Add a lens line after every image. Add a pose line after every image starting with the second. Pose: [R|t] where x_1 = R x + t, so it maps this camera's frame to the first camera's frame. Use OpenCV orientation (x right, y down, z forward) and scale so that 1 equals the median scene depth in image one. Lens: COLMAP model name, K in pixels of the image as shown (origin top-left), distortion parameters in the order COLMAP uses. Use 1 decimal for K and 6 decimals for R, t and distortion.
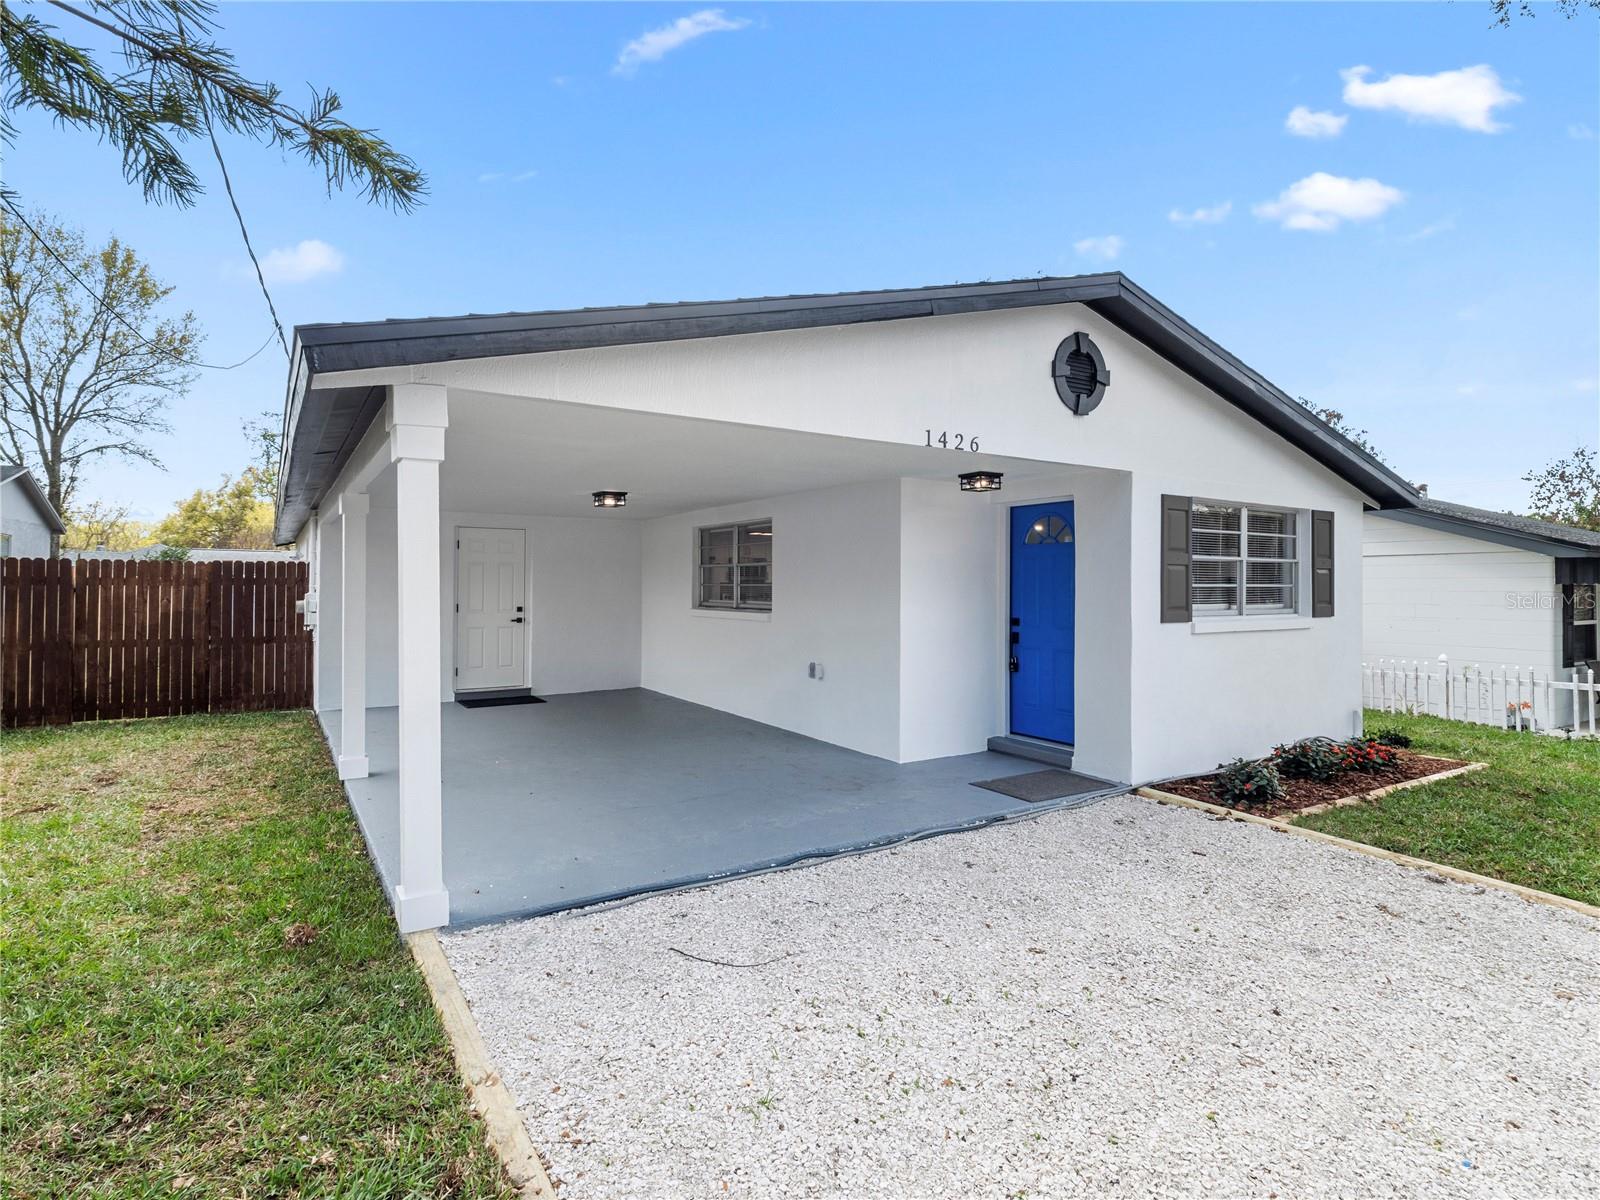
lens RADIAL K [[829.2, 0, 801.5], [0, 829.2, 566.7], [0, 0, 1]] dist [-0.001710, -0.000160]
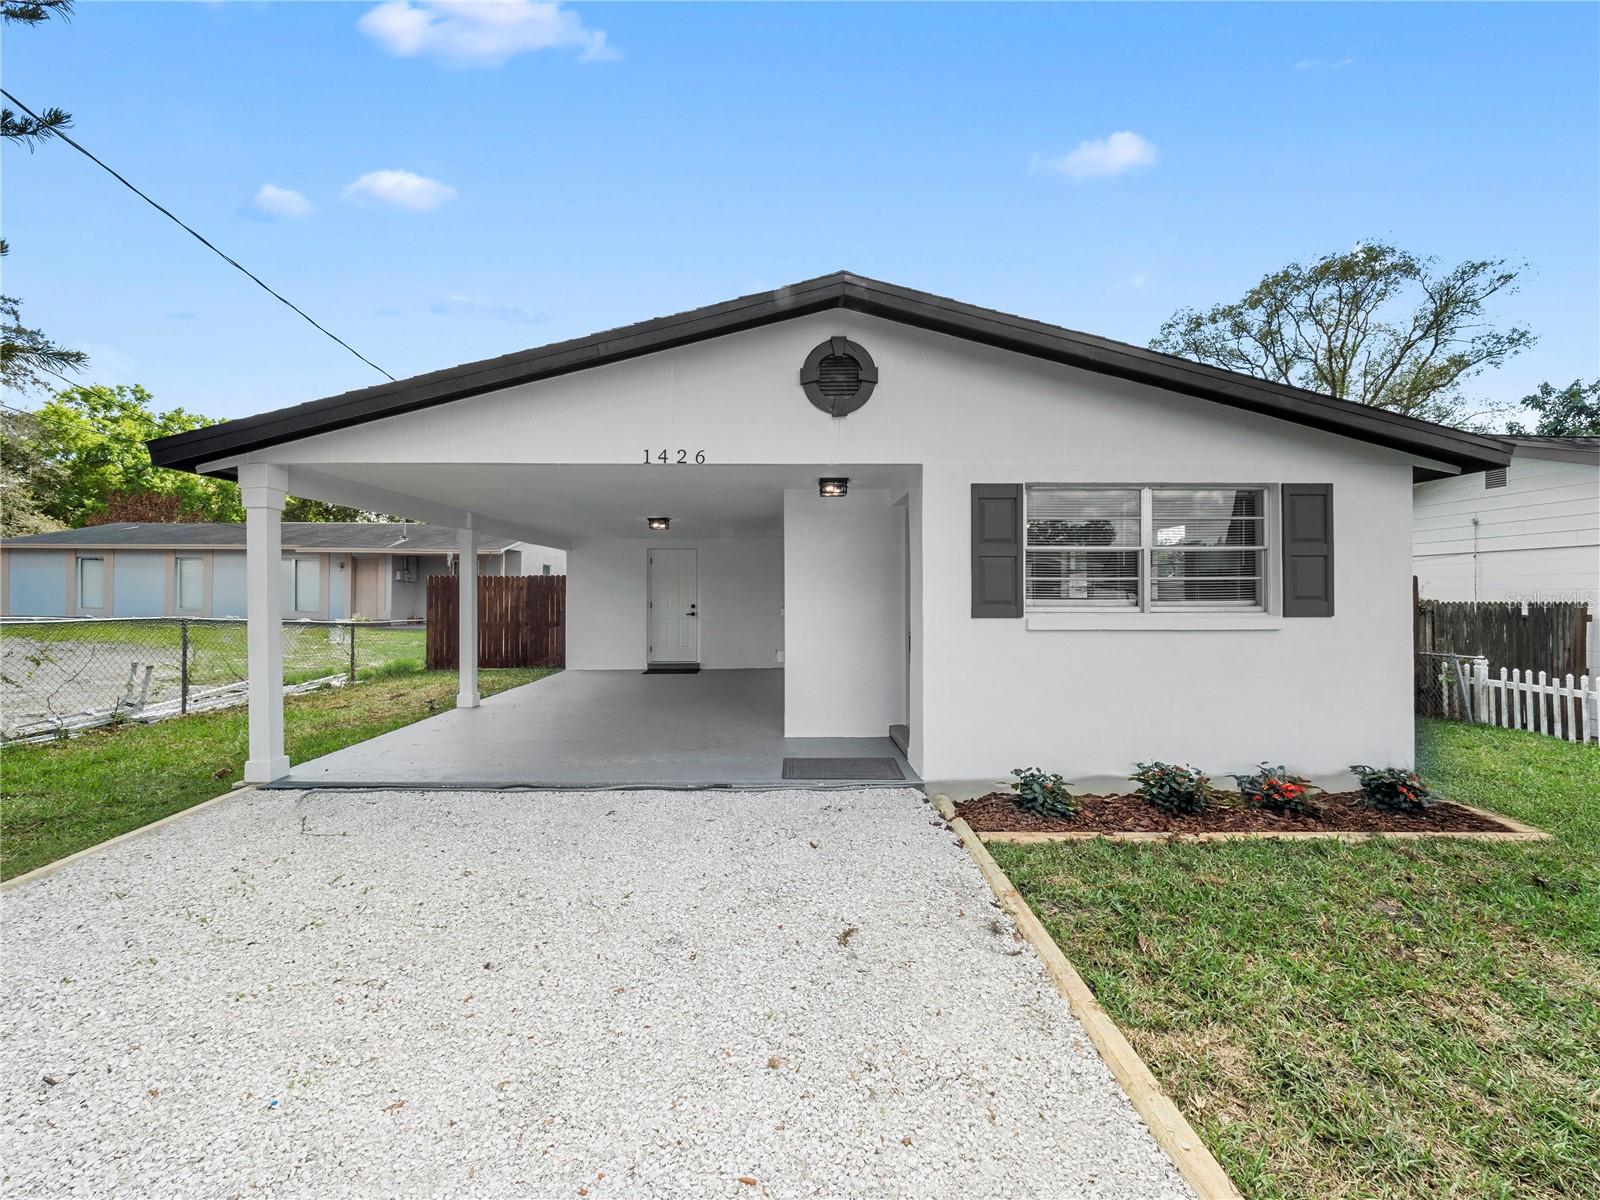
lens RADIAL K [[667.5, 0, 801.2], [0, 667.5, 583.3], [0, 0, 1]] dist [-0.003123, -0.000574]
pose [[0.847793, -0.013278, -0.530161, 0.648213], [0.016276, 0.999867, 0.000987, 0.022884], [0.530077, -0.009465, 0.847897, 0.230211]]
